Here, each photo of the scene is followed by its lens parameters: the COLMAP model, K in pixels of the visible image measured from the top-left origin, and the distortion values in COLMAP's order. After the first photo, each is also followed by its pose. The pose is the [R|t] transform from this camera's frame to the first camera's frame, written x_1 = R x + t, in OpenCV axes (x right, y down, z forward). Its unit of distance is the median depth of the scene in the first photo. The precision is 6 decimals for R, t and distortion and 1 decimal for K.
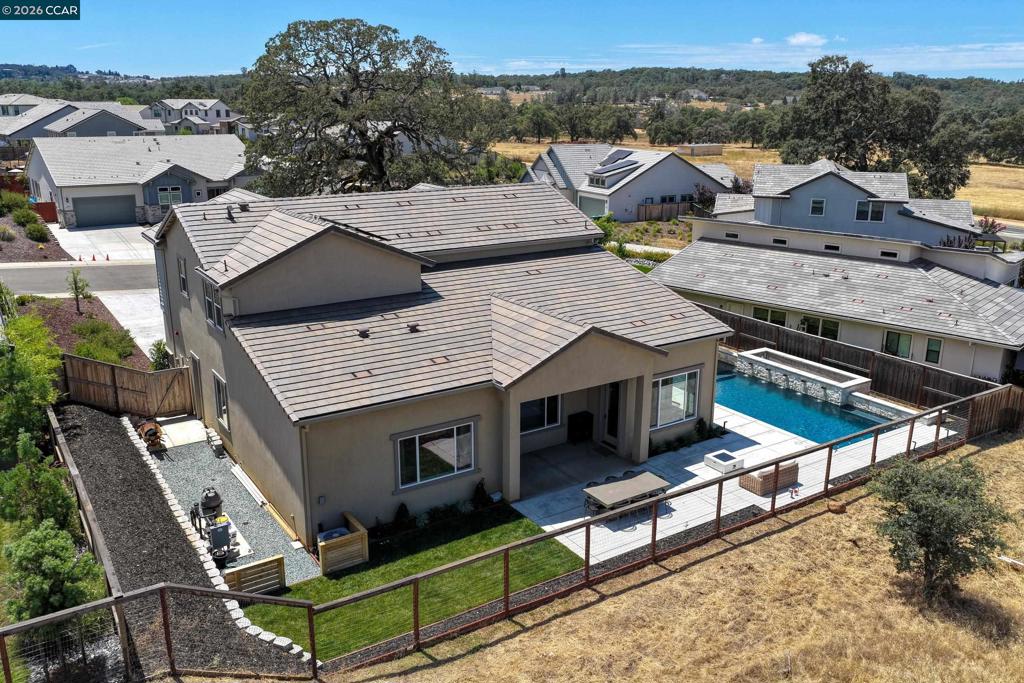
lens RADIAL K [[847.0, 0, 509.3], [0, 847.0, 341.7], [0, 0, 1]] dist [-0.012843, 0.035713]
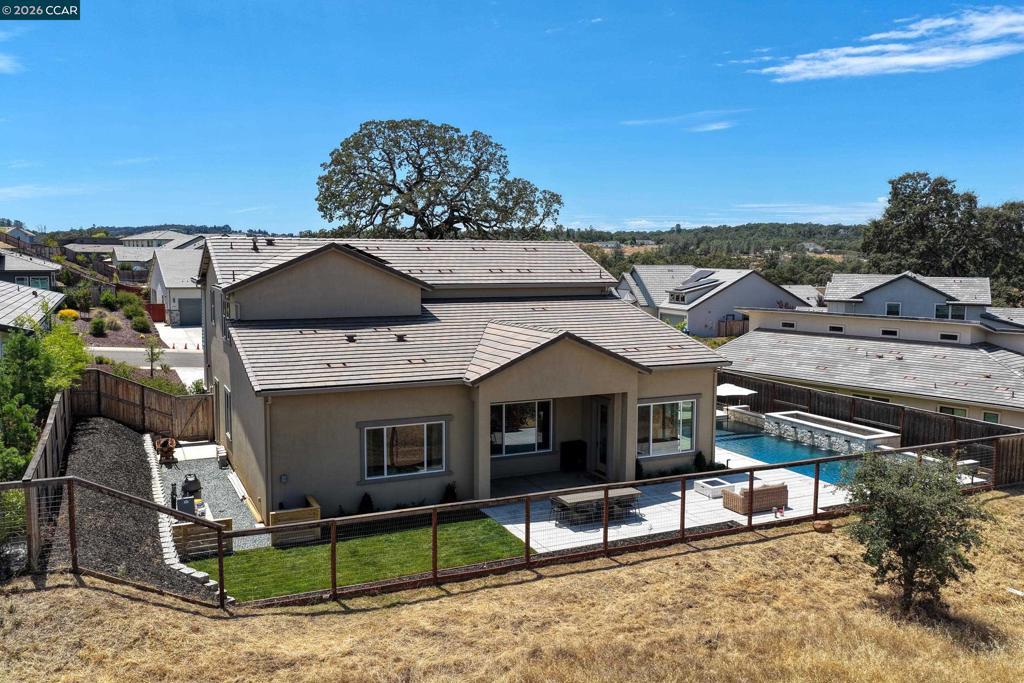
lens RADIAL K [[847.0, 0, 509.9], [0, 847.0, 339.2], [0, 0, 1]] dist [-0.012843, 0.035713]
pose [[0.990510, 0.015546, -0.136562, 0.145342], [-0.039906, 0.983310, -0.177506, 0.148184], [0.131524, 0.181271, 0.974599, 0.002358]]
